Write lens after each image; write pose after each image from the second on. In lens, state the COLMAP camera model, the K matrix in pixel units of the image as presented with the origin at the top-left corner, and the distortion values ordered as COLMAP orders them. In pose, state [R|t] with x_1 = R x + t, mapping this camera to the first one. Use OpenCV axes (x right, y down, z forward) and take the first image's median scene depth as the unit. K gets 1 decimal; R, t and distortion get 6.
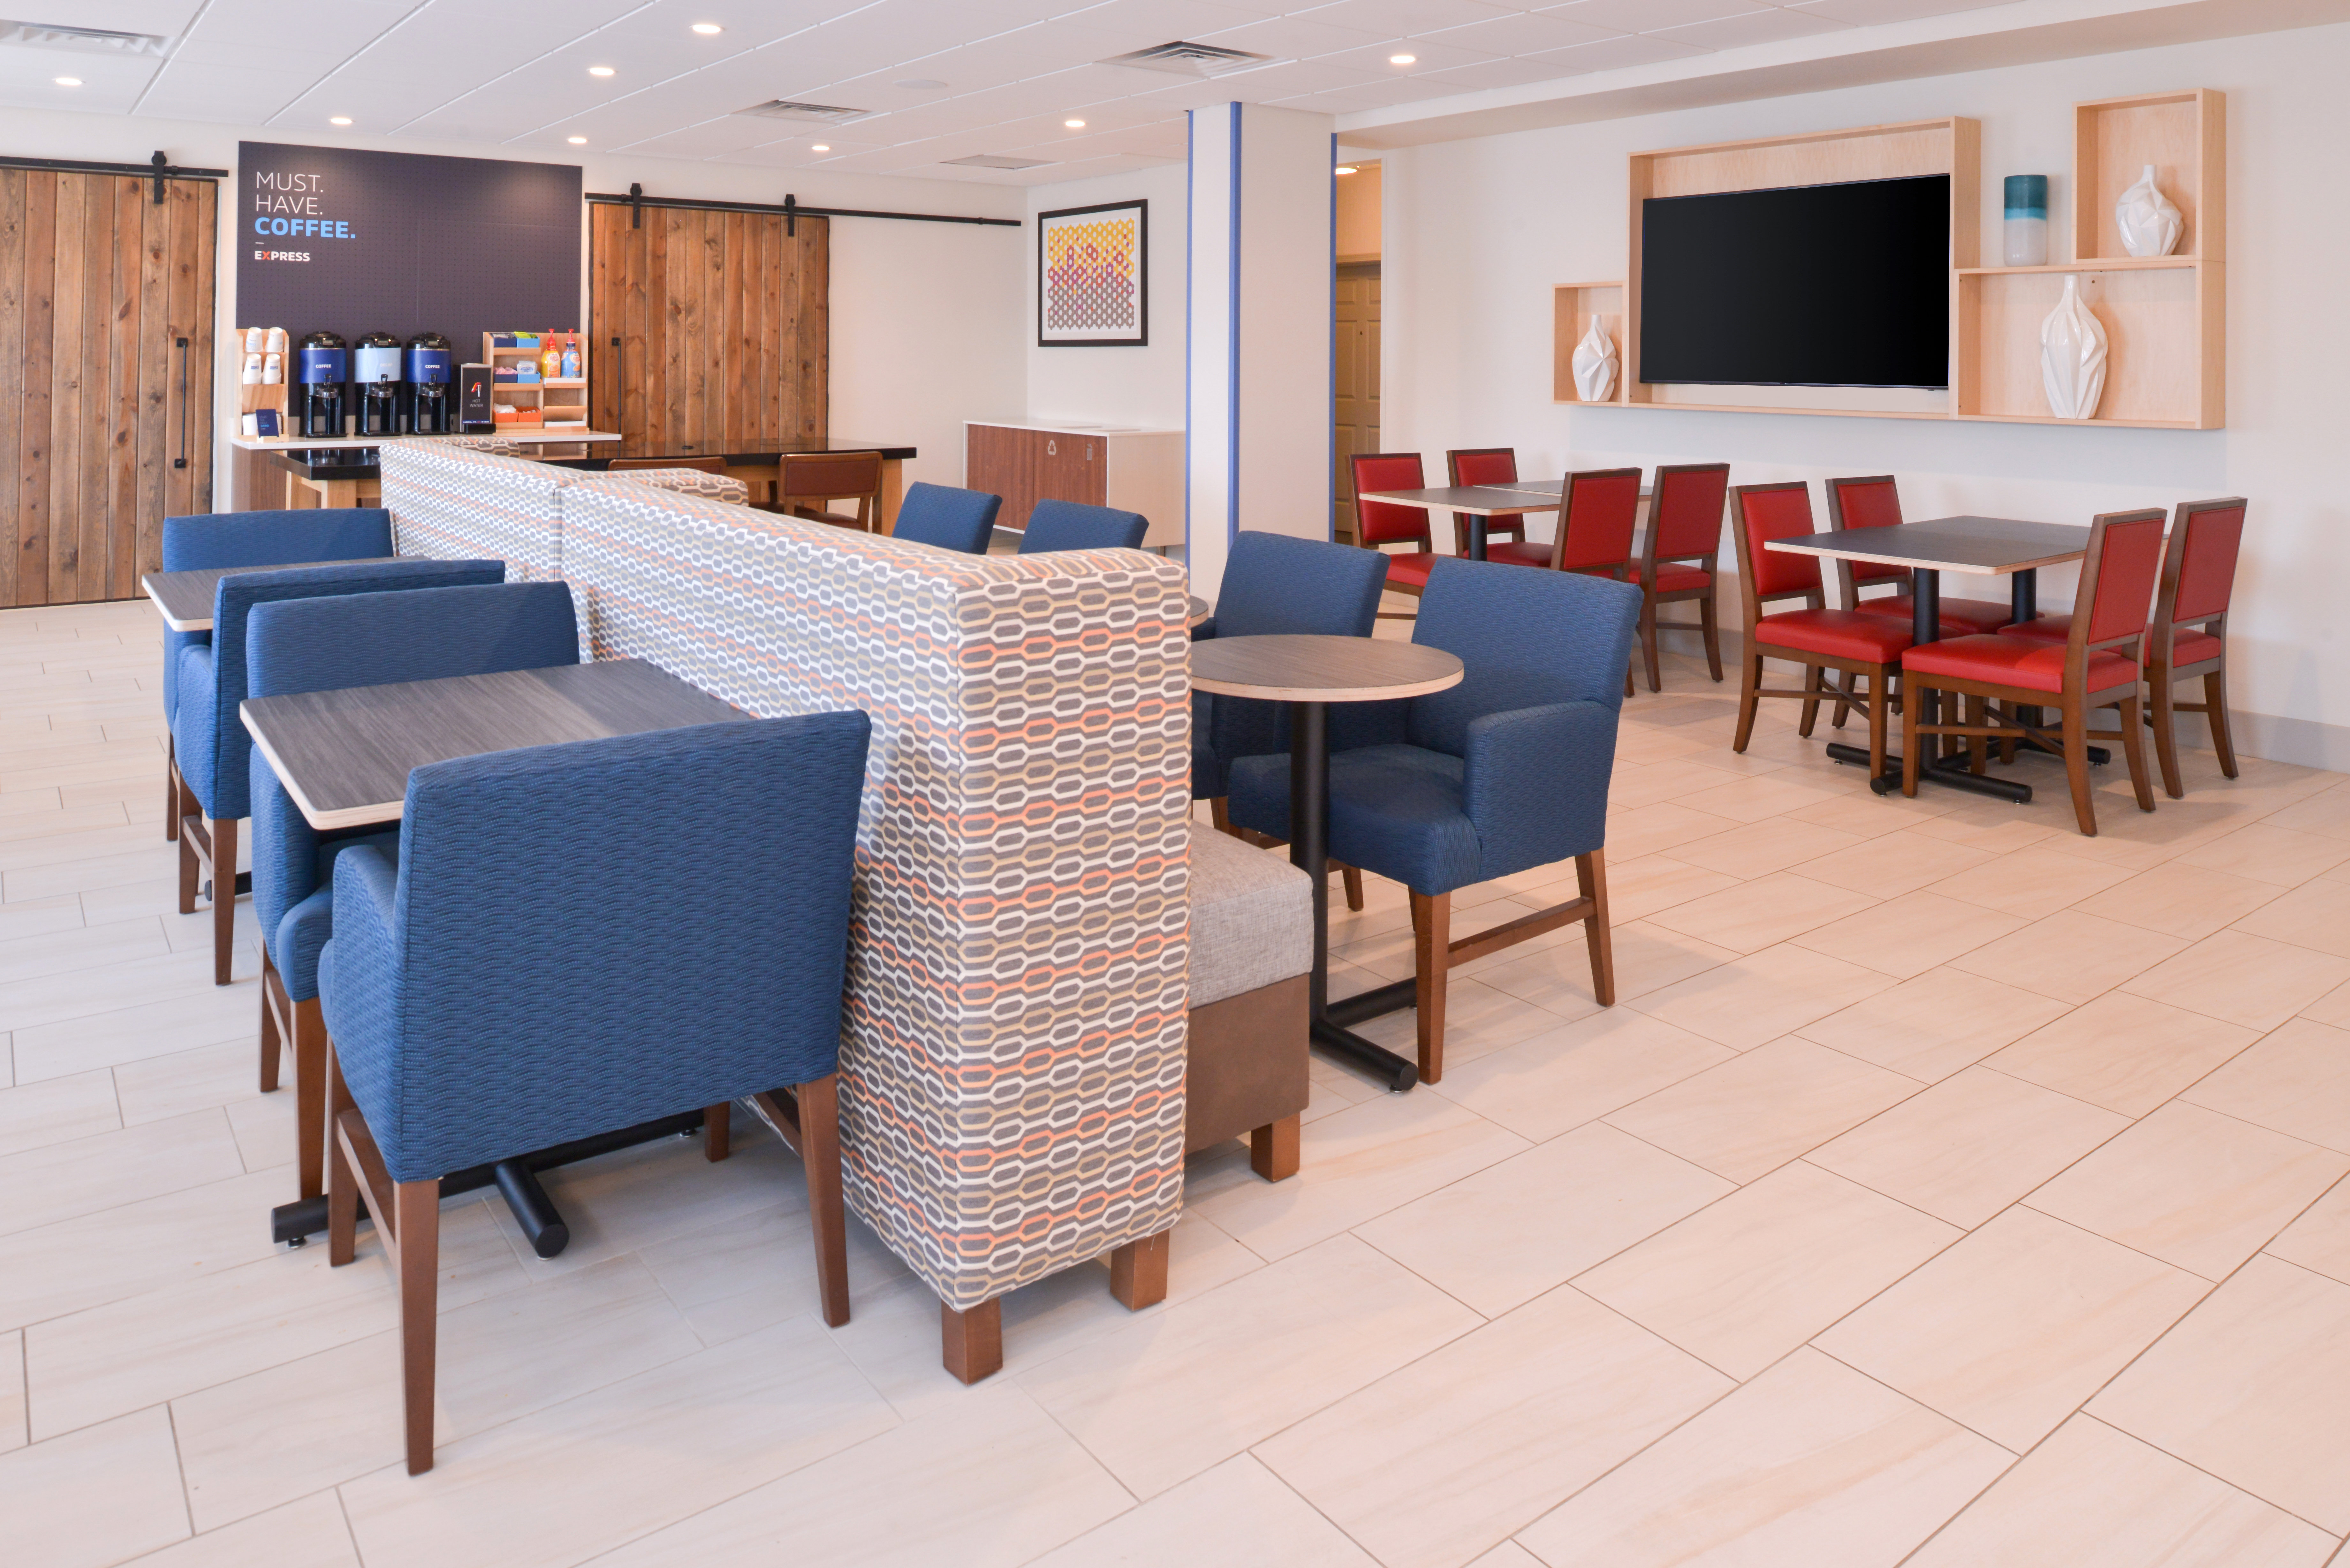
lens RADIAL K [[1586.1, 0, 1178.9], [0, 1586.1, 788.9], [0, 0, 1]] dist [0.004423, -0.002411]
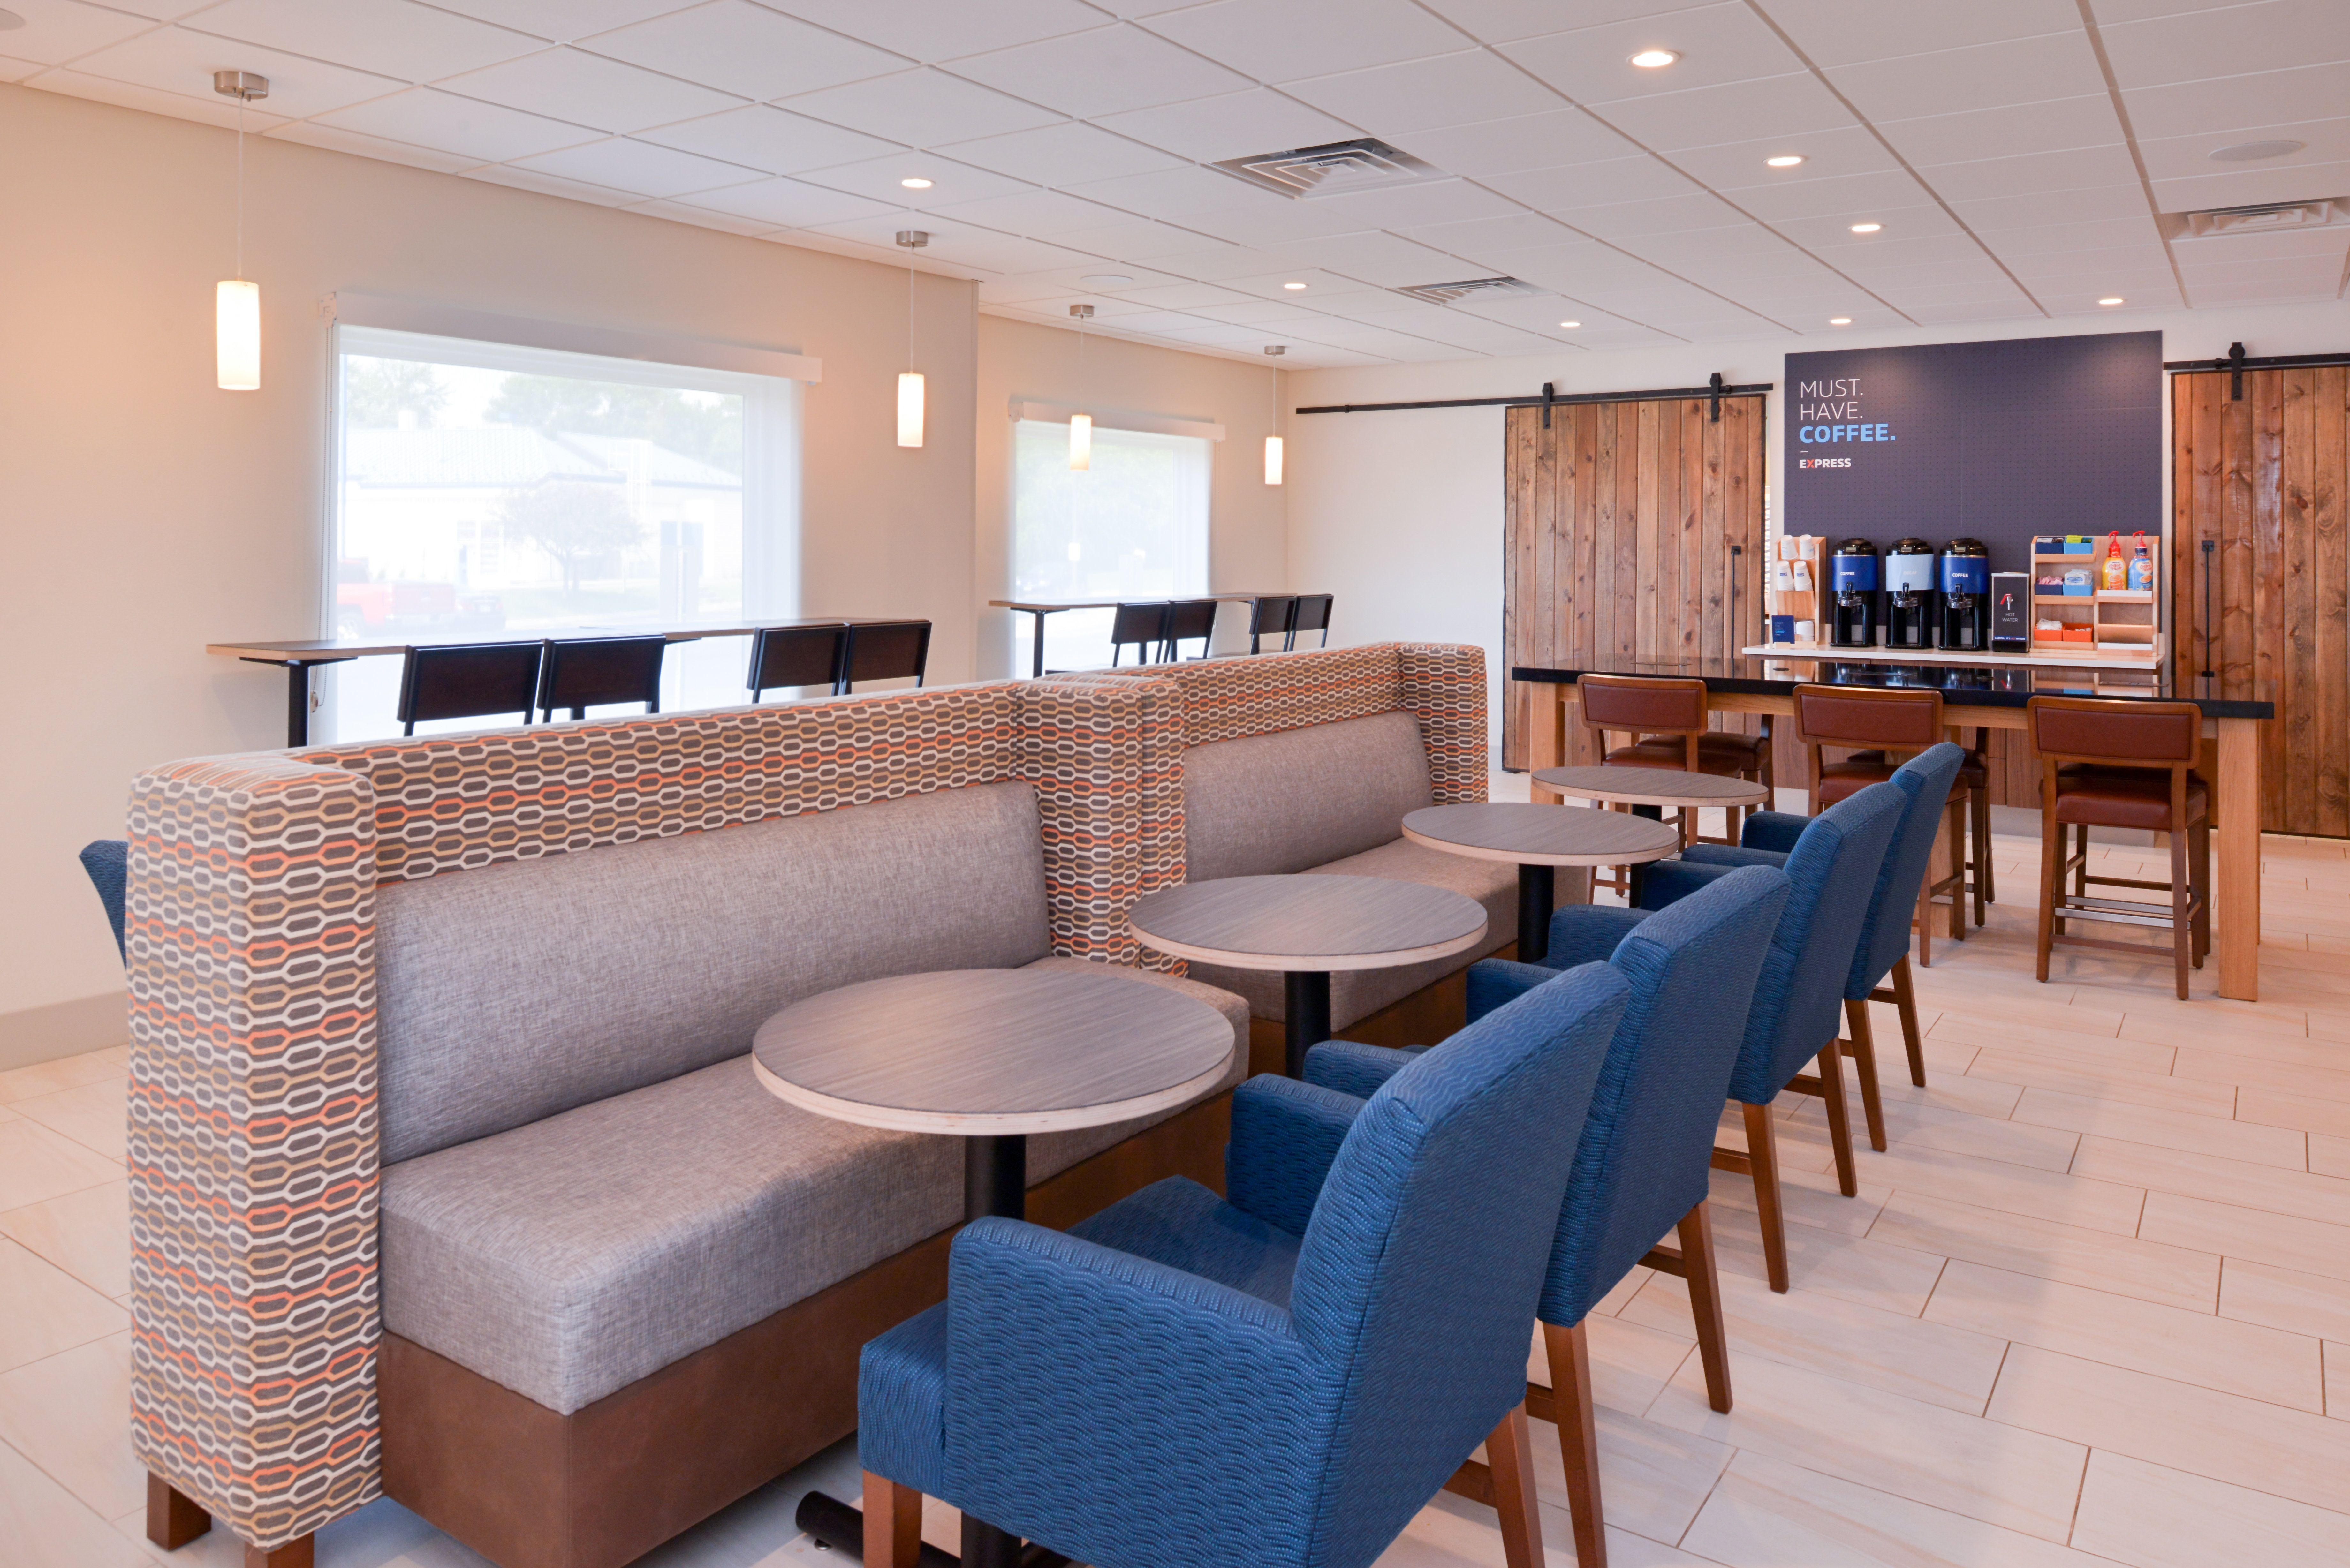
lens RADIAL K [[1586.1, 0, 1176.0], [0, 1586.1, 778.5], [0, 0, 1]] dist [0.004423, -0.002411]
pose [[0.344637, 0.134075, -0.929112, 0.219313], [-0.243363, 0.968671, 0.049512, -0.098185], [0.906642, 0.209047, 0.366469, 0.318452]]
